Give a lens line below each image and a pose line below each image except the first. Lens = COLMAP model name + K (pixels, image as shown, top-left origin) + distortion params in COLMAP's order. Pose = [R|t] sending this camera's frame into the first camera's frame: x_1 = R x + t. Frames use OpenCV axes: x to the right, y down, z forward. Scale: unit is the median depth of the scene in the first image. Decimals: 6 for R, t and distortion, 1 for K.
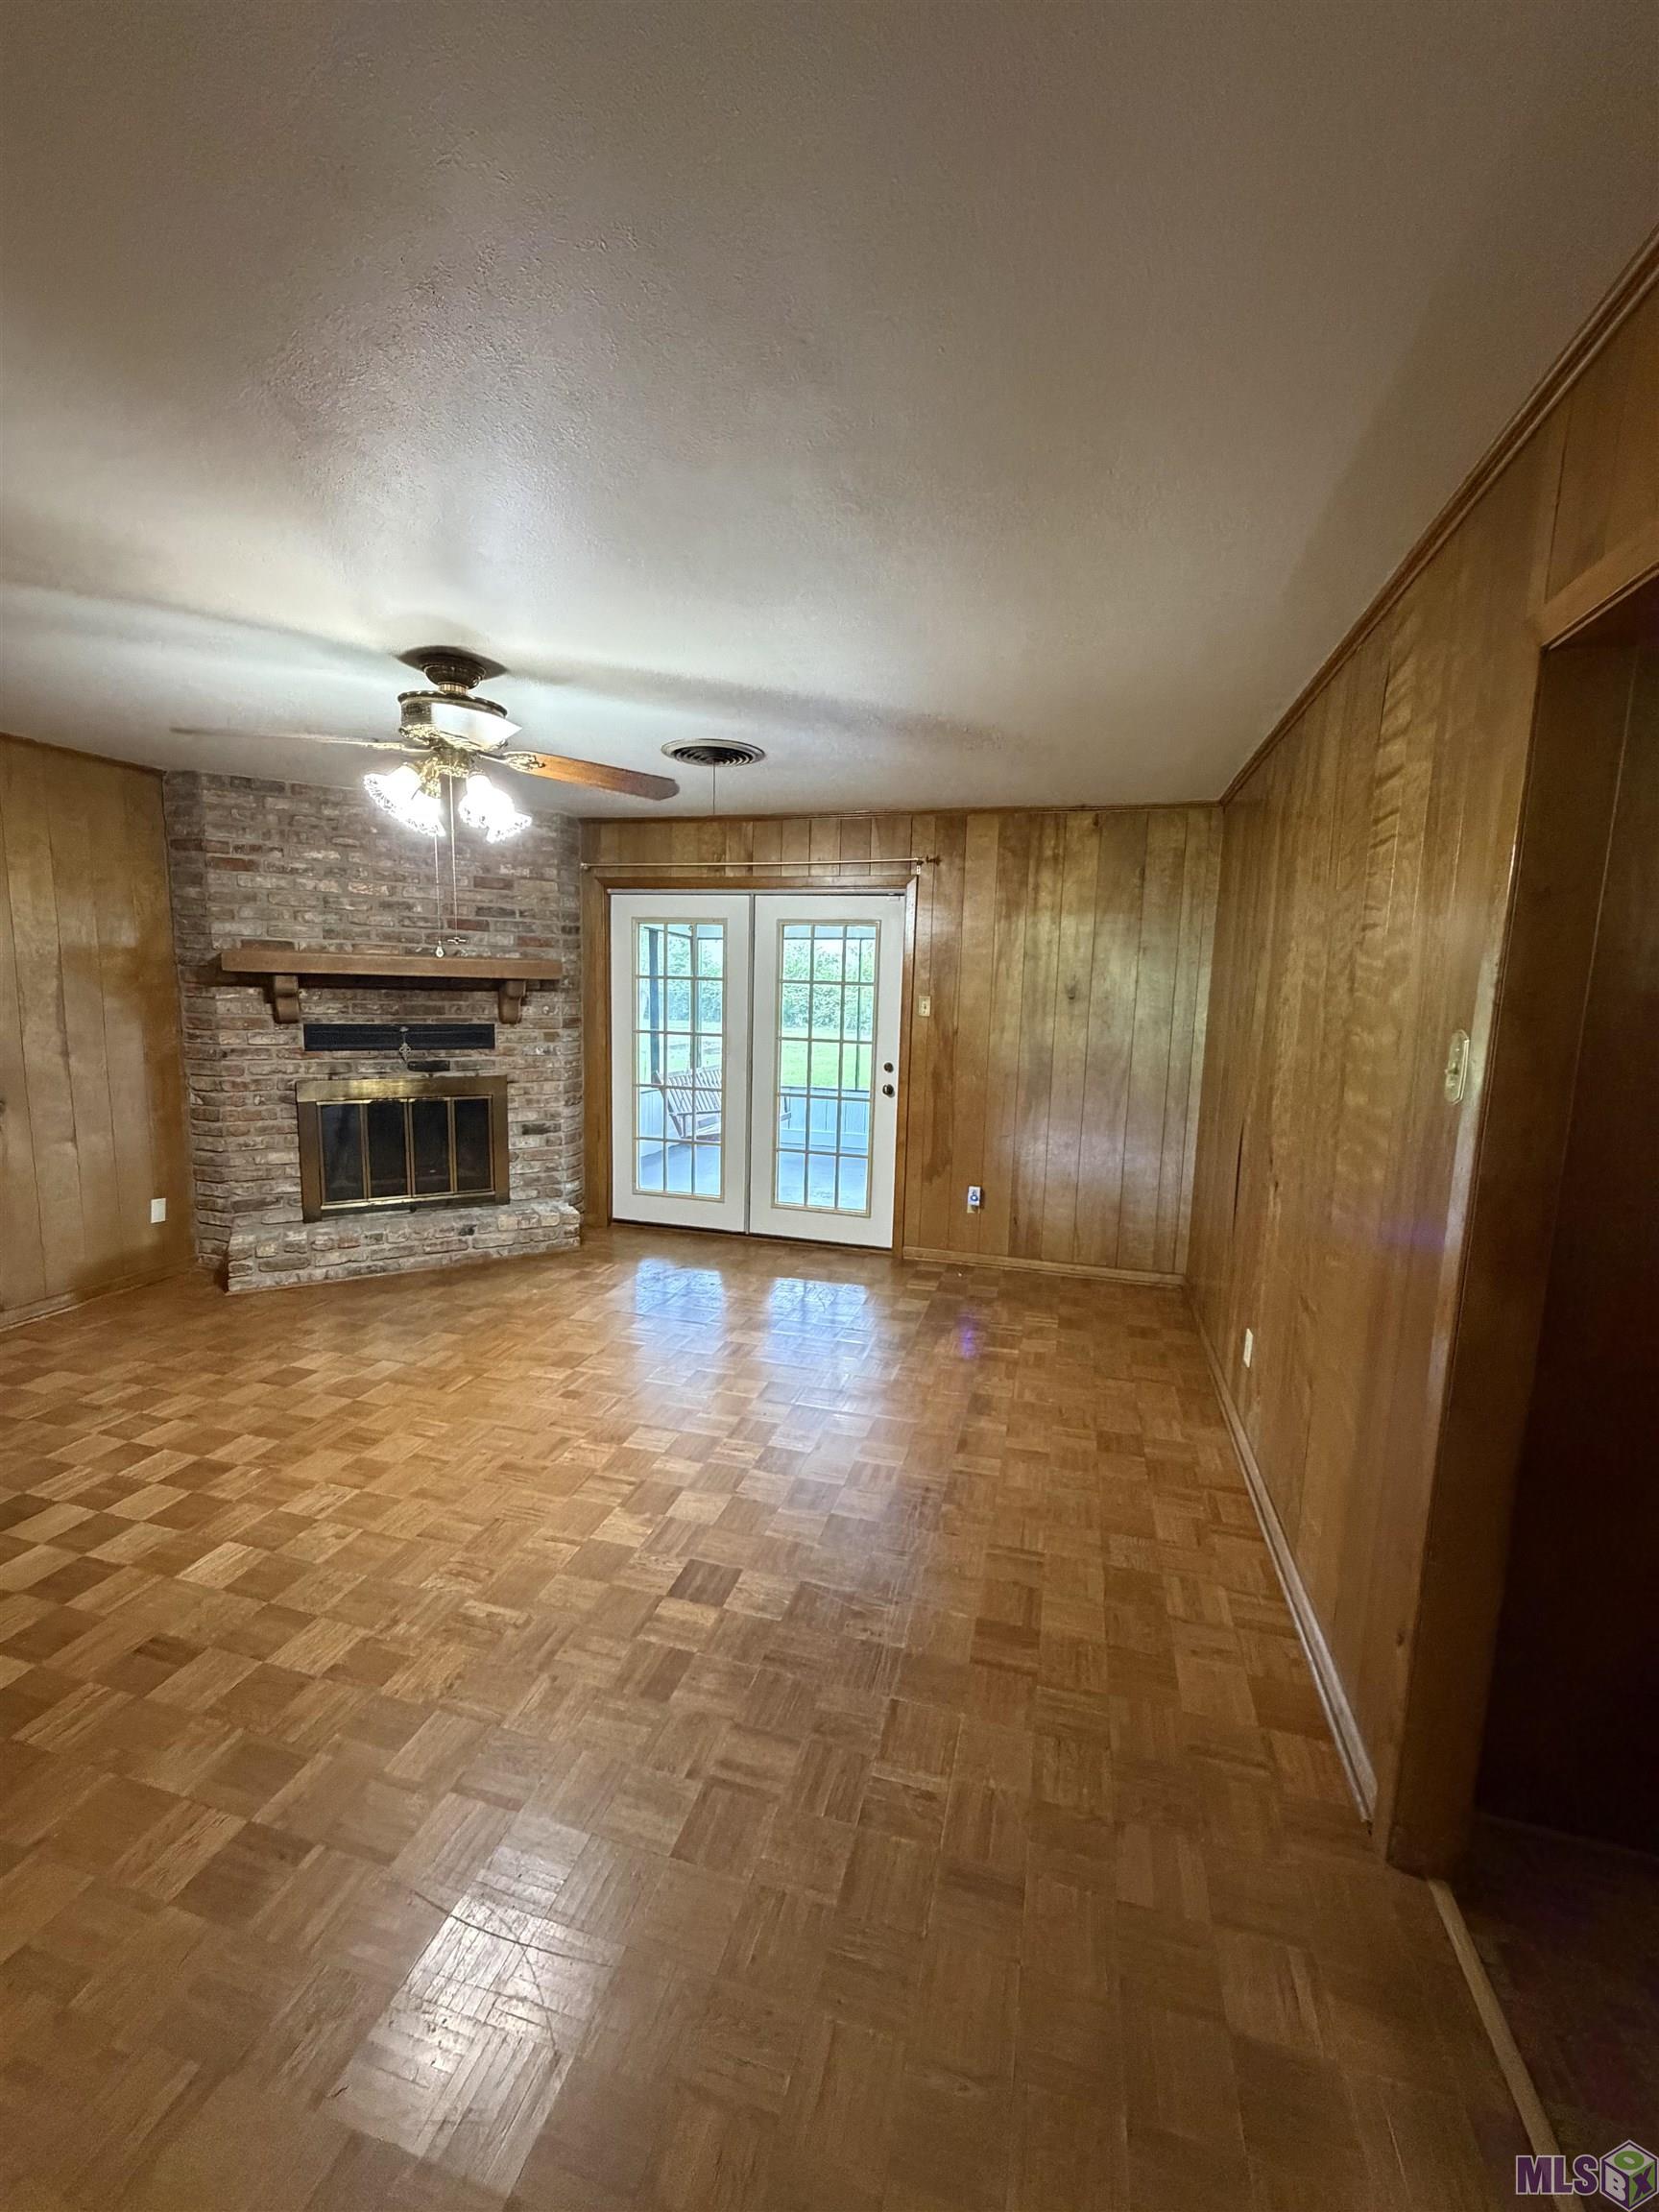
lens RADIAL K [[883.4, 0, 836.5], [0, 883.4, 1104.0], [0, 0, 1]] dist [0.000533, 0.000015]
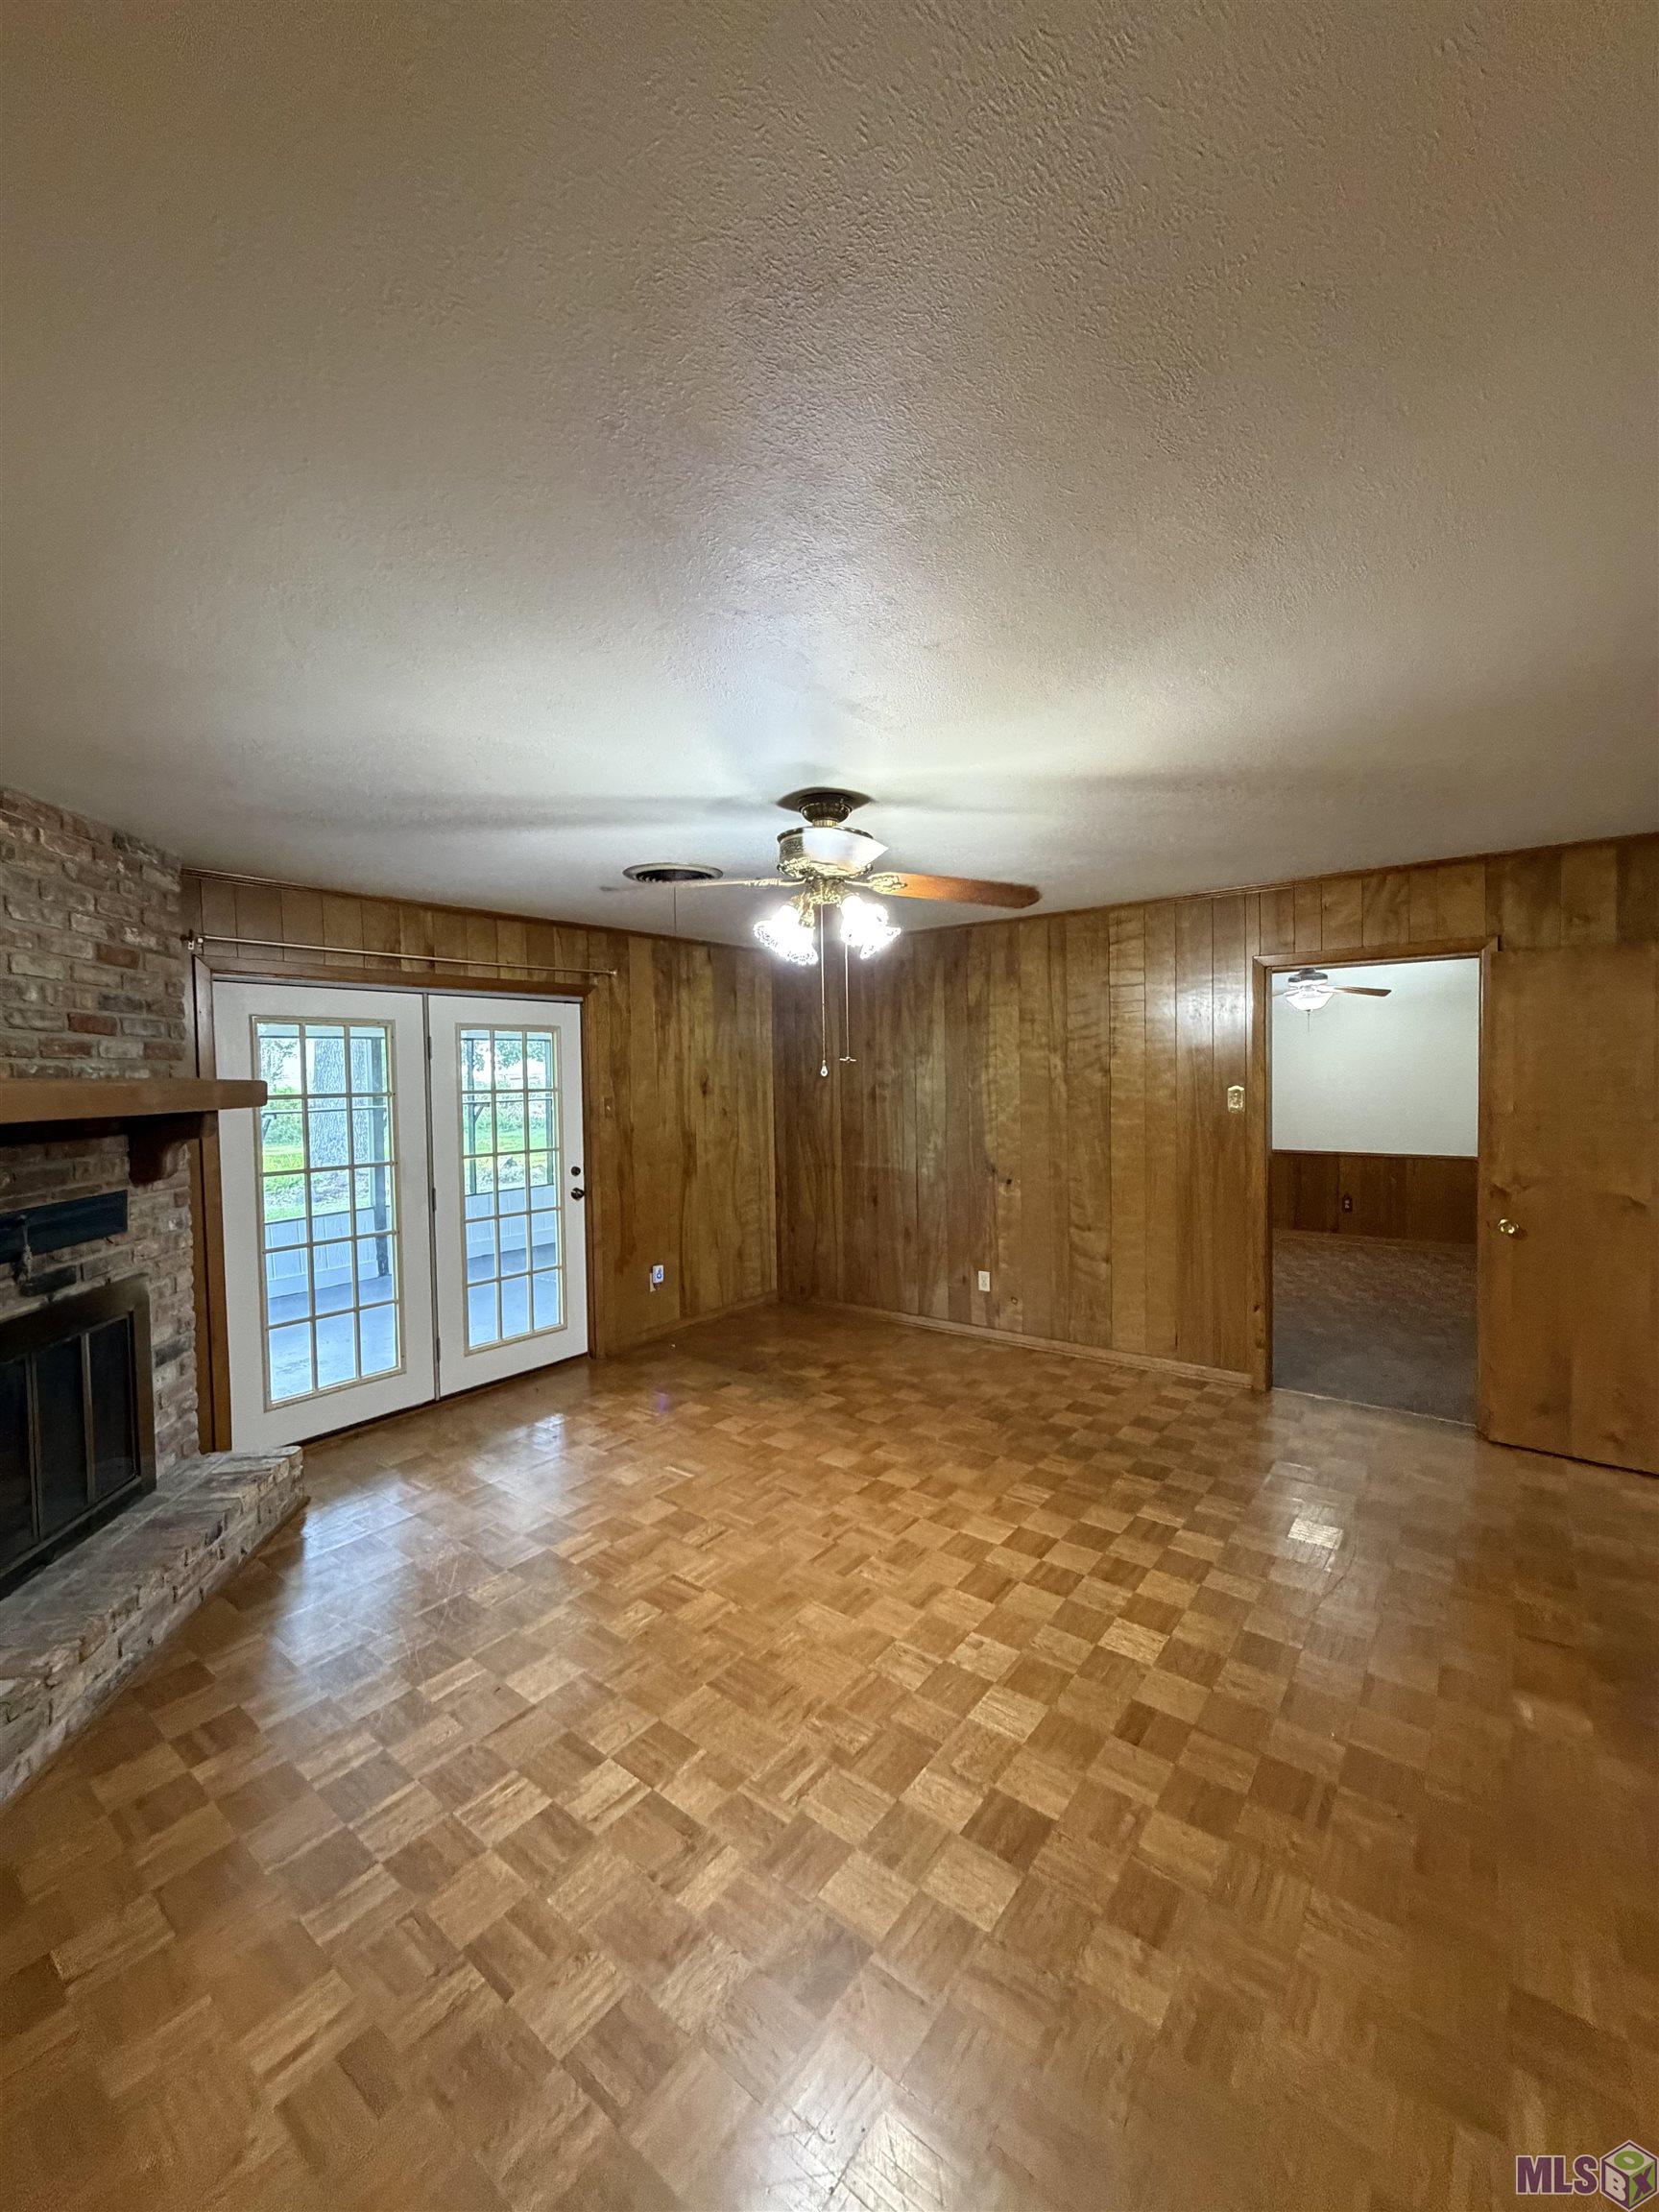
lens RADIAL K [[883.4, 0, 837.6], [0, 883.4, 1100.7], [0, 0, 1]] dist [0.000533, 0.000015]
pose [[0.385665, -0.063433, 0.920456, -0.749788], [0.153564, 0.988132, 0.003755, -0.078691], [-0.909769, 0.139901, 0.390829, 0.326679]]
